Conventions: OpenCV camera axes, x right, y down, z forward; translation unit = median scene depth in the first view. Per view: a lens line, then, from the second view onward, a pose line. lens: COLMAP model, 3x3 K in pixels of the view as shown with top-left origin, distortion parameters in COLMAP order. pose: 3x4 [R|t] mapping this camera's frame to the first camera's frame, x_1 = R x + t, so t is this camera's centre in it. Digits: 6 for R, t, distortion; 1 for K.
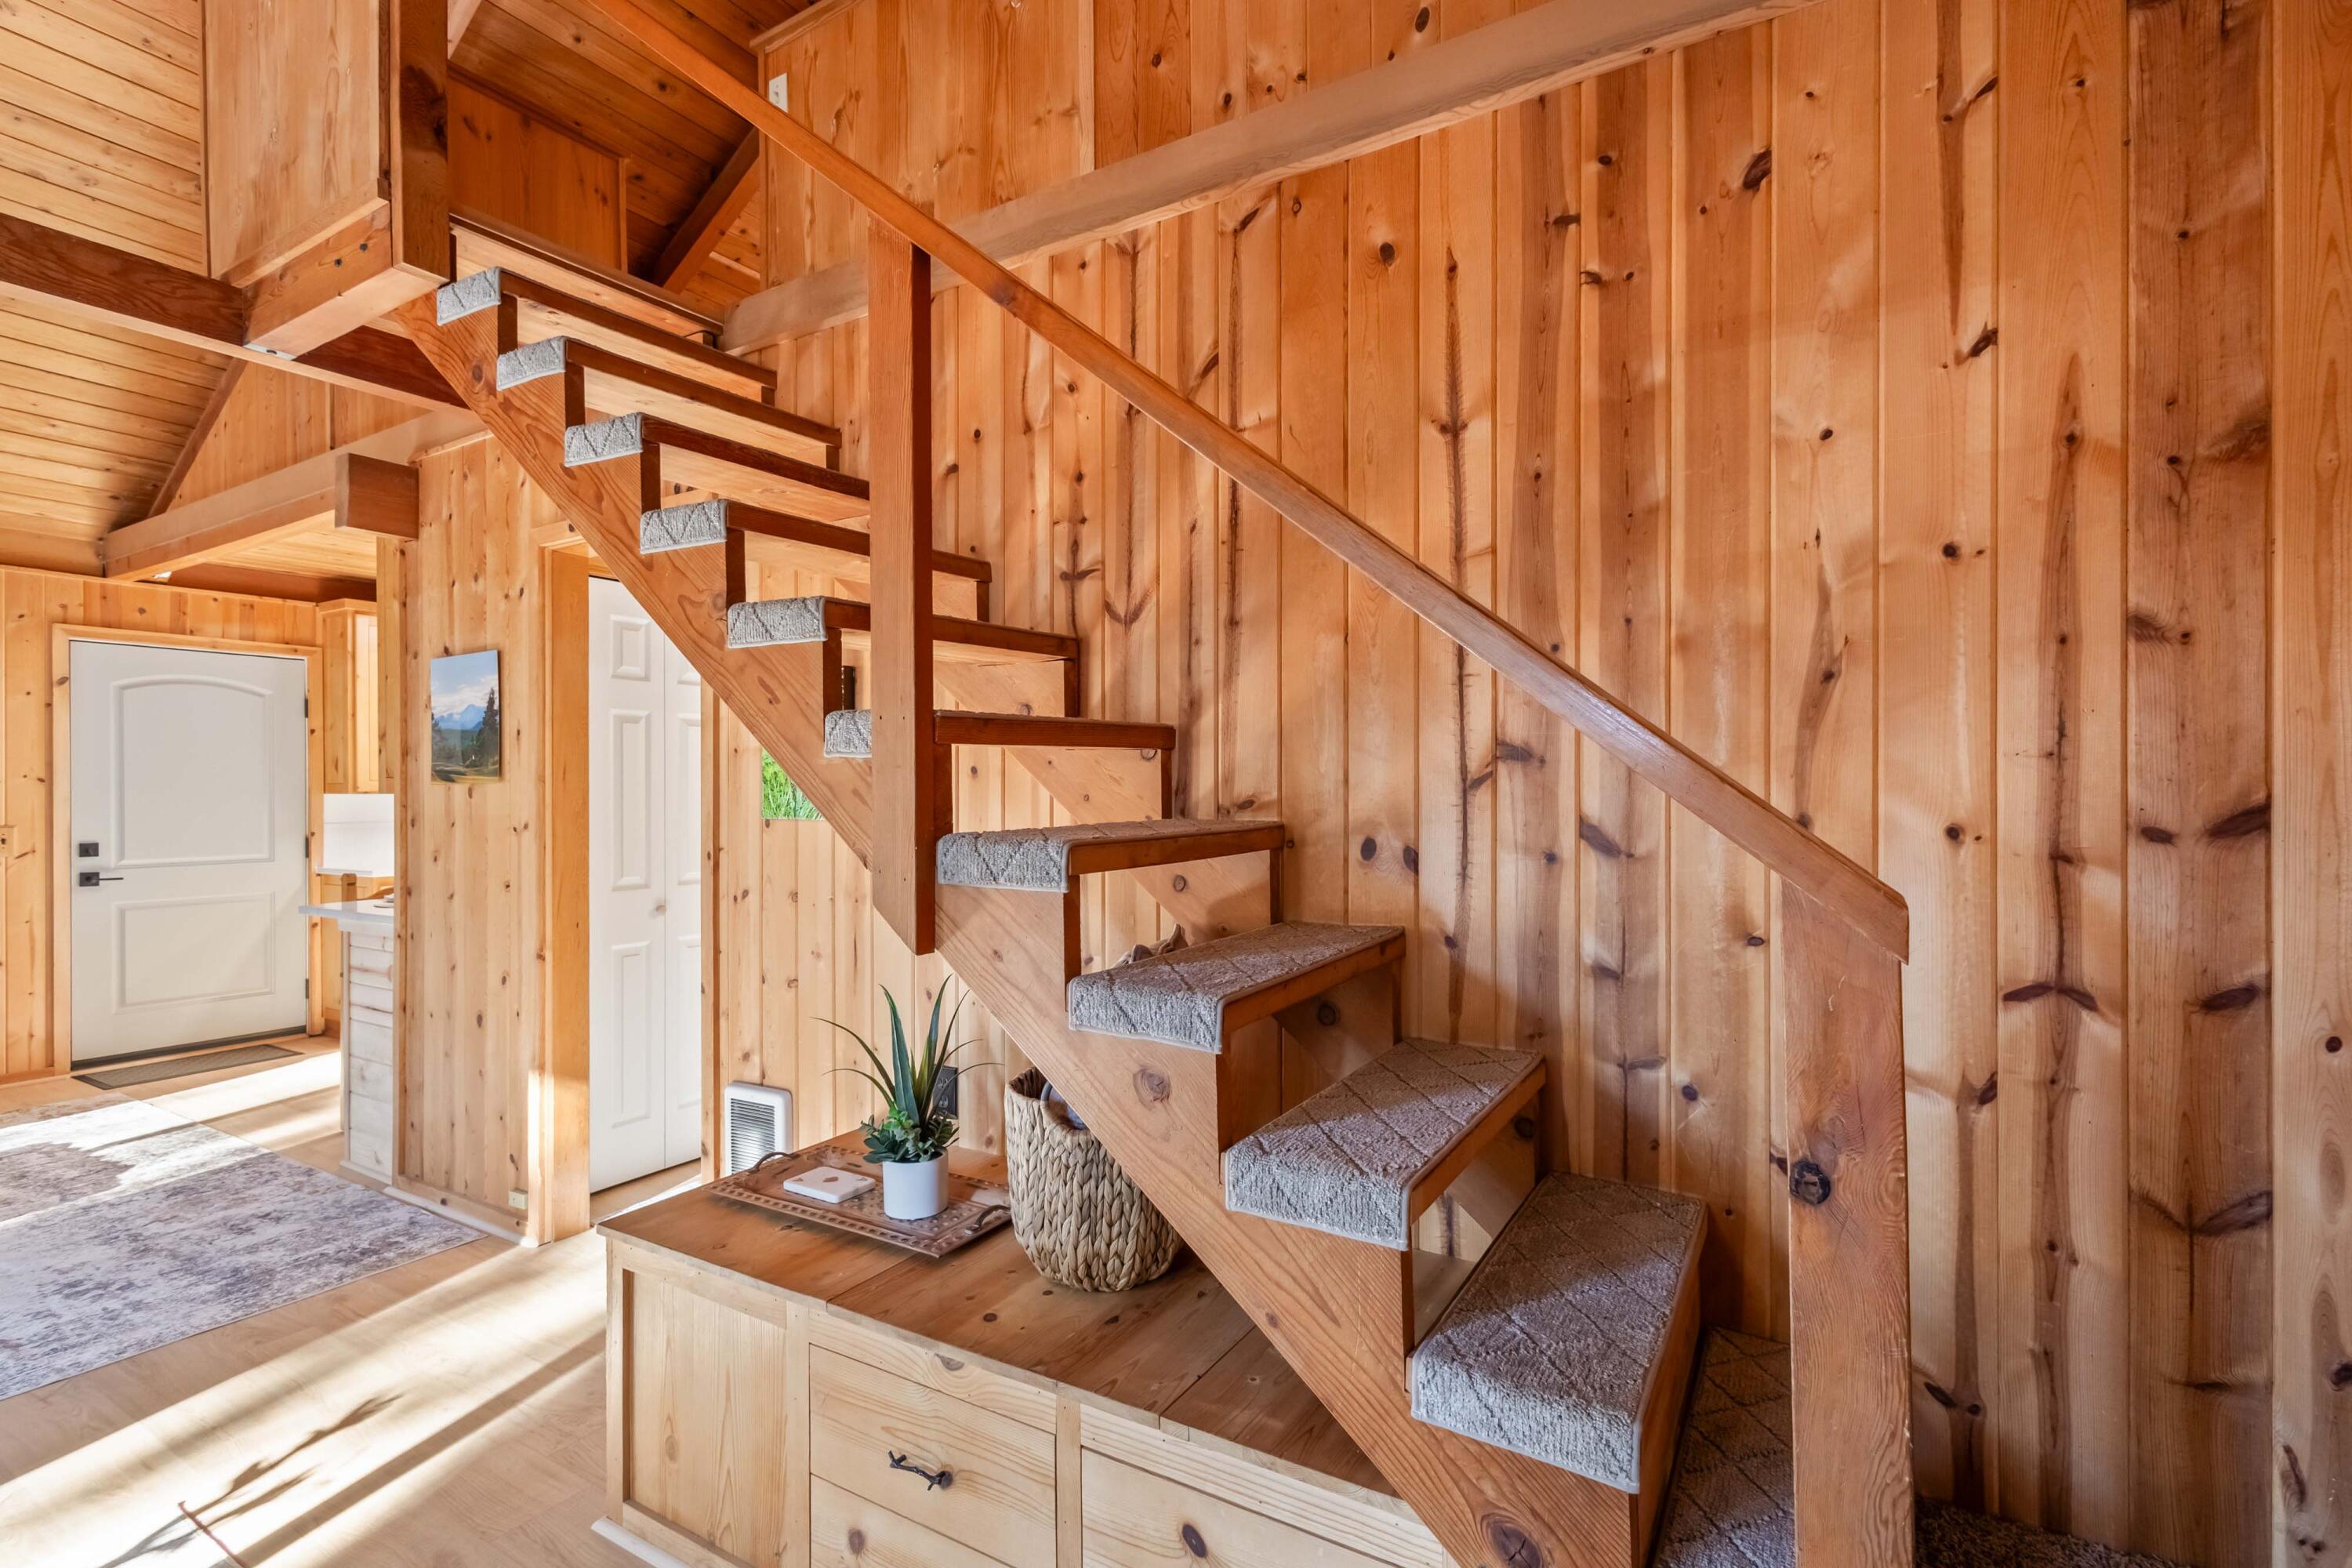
lens RADIAL K [[1082.0, 0, 1175.2], [0, 1082.0, 784.4], [0, 0, 1]] dist [0.003072, -0.000865]
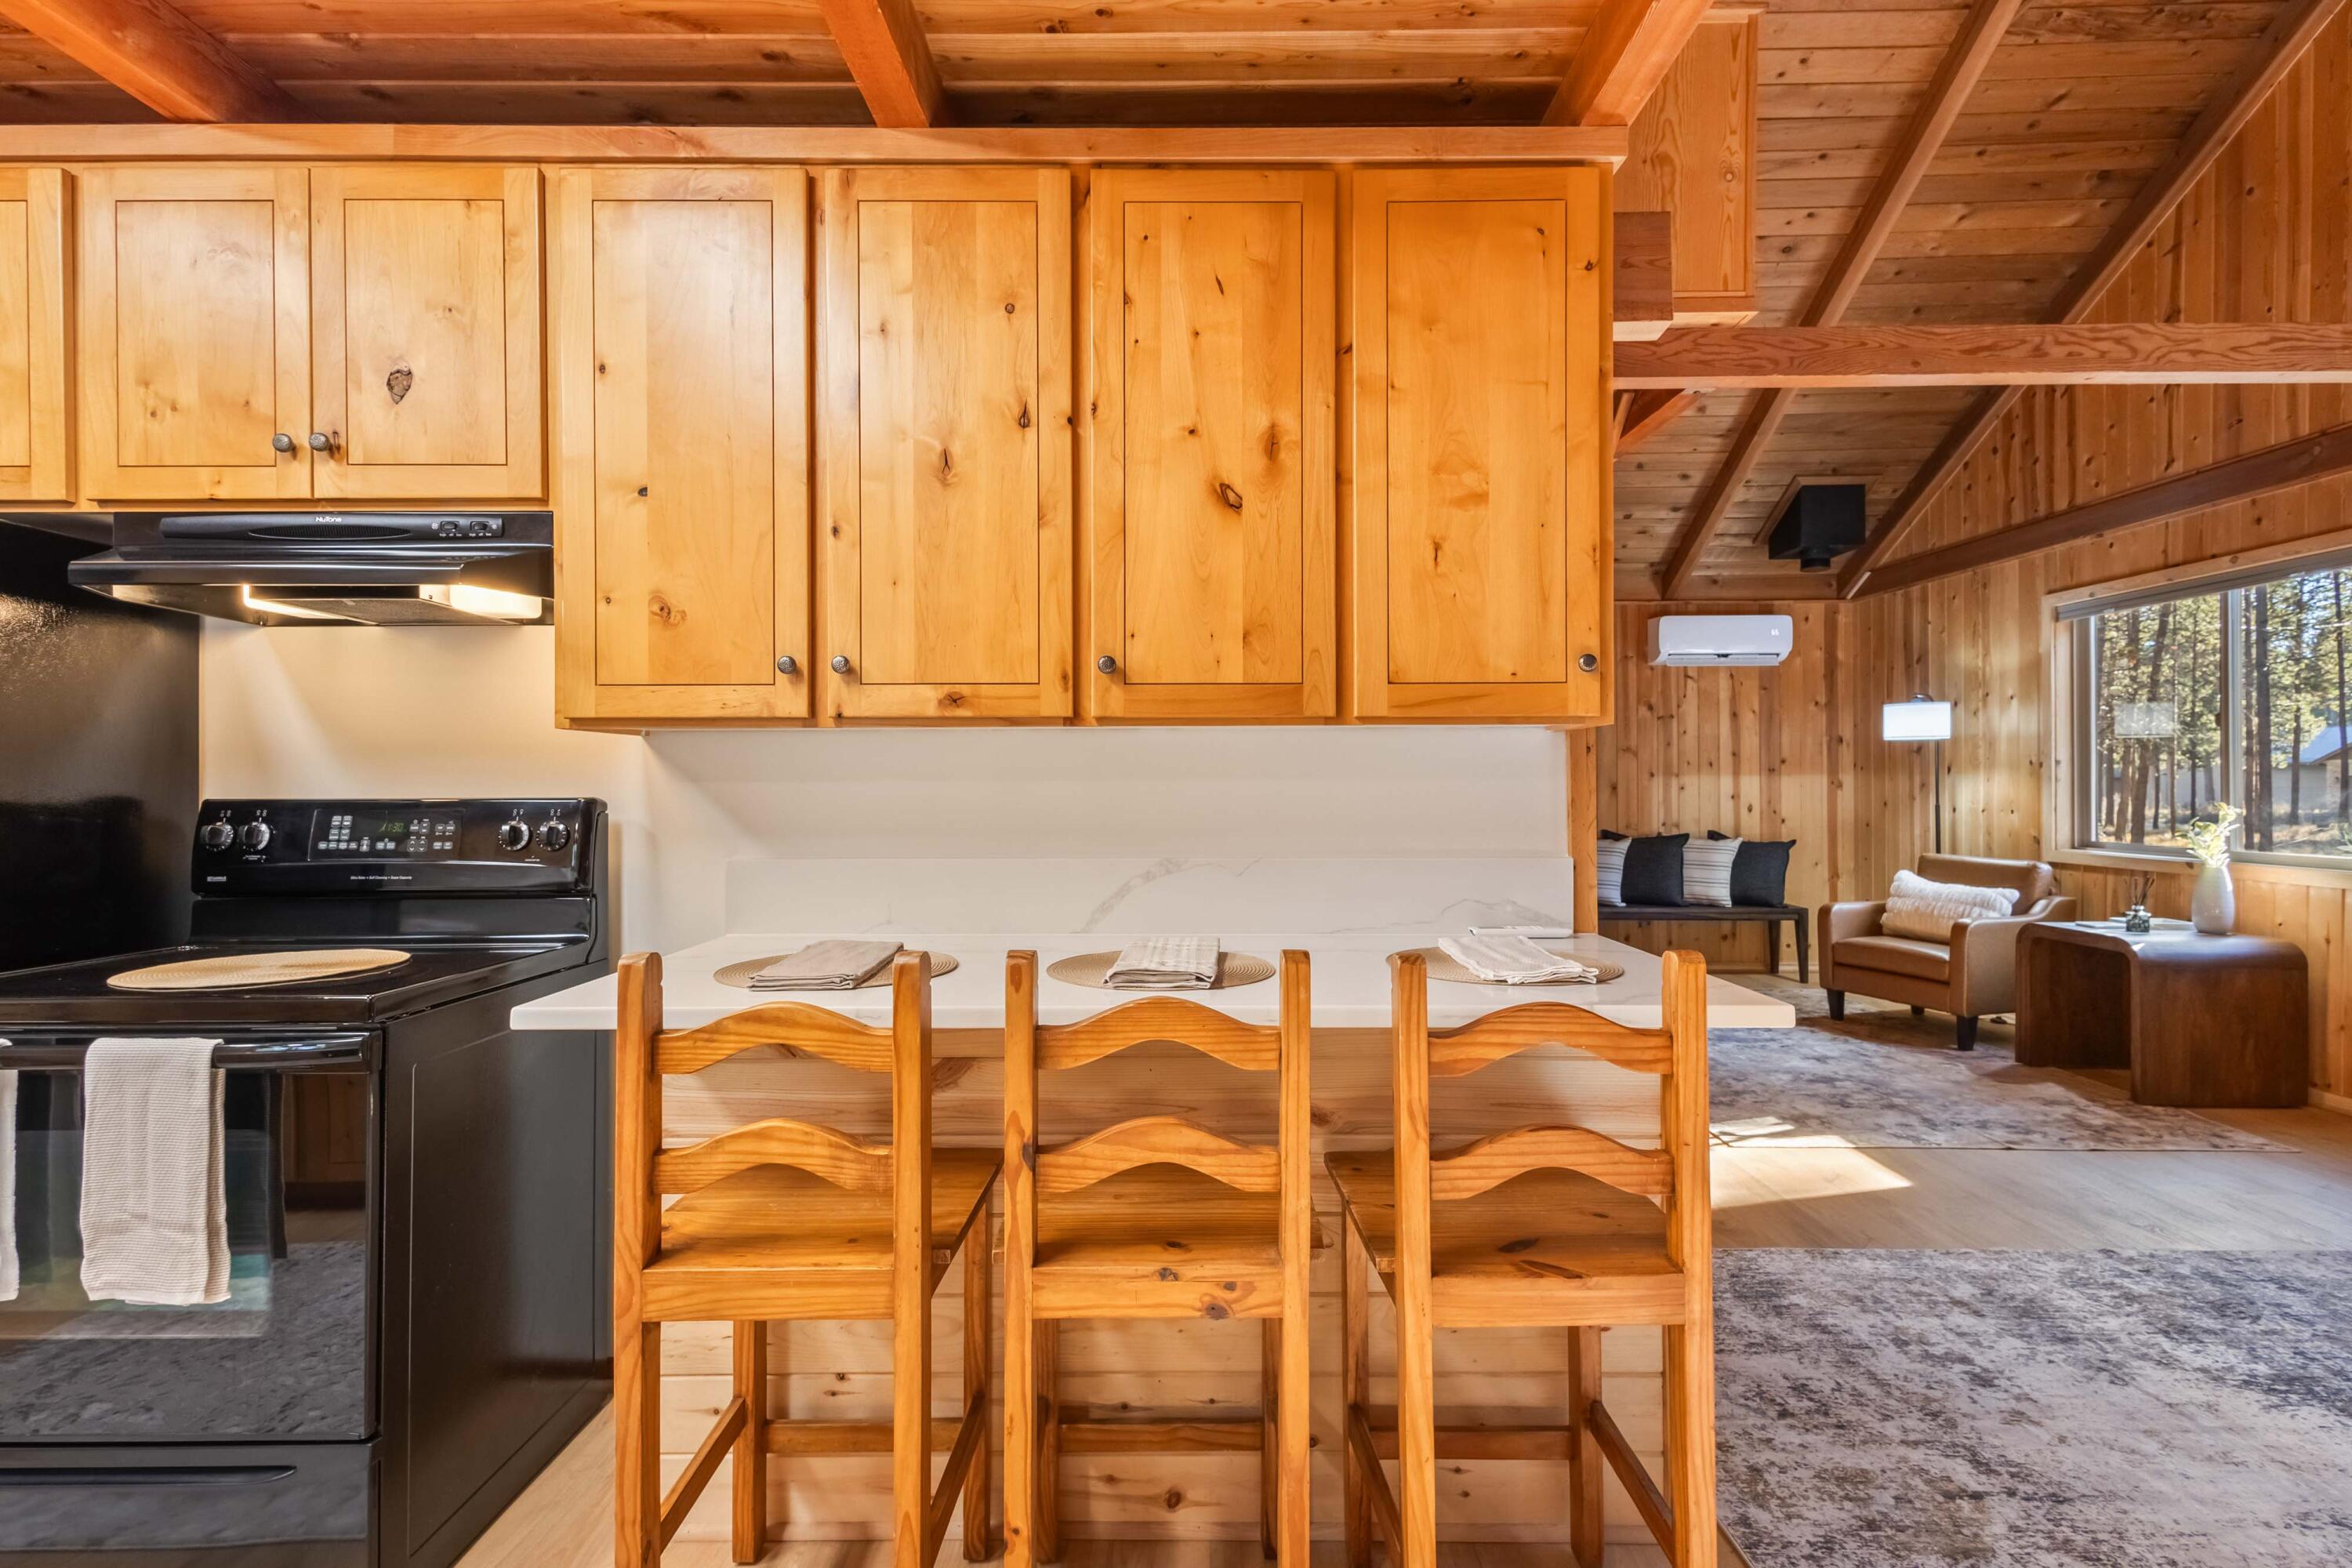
lens RADIAL K [[1082.0, 0, 1177.9], [0, 1082.0, 780.6], [0, 0, 1]] dist [0.003072, -0.000865]
pose [[-0.506947, 0.002362, 0.861974, -1.347798], [0.003391, 0.999994, -0.000746, 0.043753], [-0.861970, 0.002544, -0.506952, 1.811999]]
